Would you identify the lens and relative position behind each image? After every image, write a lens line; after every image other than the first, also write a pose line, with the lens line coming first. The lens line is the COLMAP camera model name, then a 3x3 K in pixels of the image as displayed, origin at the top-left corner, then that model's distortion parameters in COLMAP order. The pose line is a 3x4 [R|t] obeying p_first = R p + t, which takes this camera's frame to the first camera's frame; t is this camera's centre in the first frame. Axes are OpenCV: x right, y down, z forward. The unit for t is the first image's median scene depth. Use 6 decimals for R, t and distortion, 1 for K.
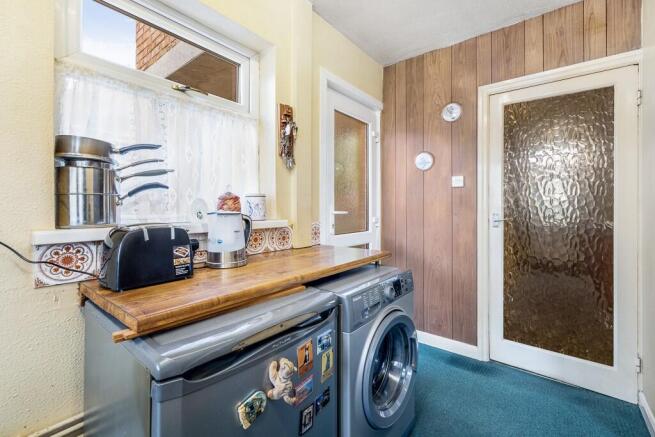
lens RADIAL K [[281.1, 0, 323.3], [0, 281.1, 210.3], [0, 0, 1]] dist [-0.000564, -0.000105]
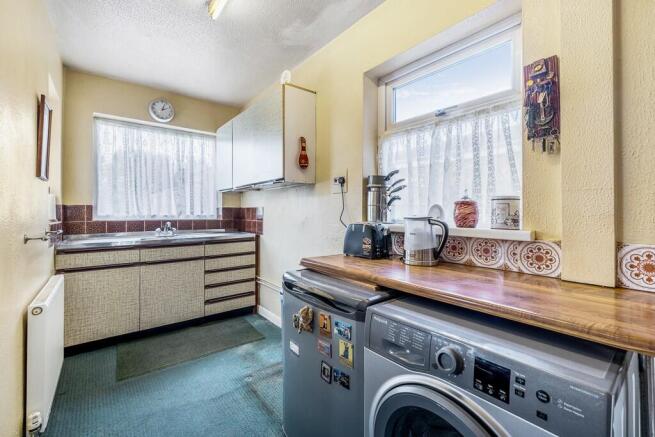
lens RADIAL K [[281.1, 0, 323.3], [0, 281.1, 210.3], [0, 0, 1]] dist [-0.000564, -0.000105]
pose [[-0.215078, -0.004006, -0.976589, 0.943627], [-0.006348, 0.999976, -0.002704, -0.016691], [0.976576, 0.005618, -0.215098, 0.957430]]
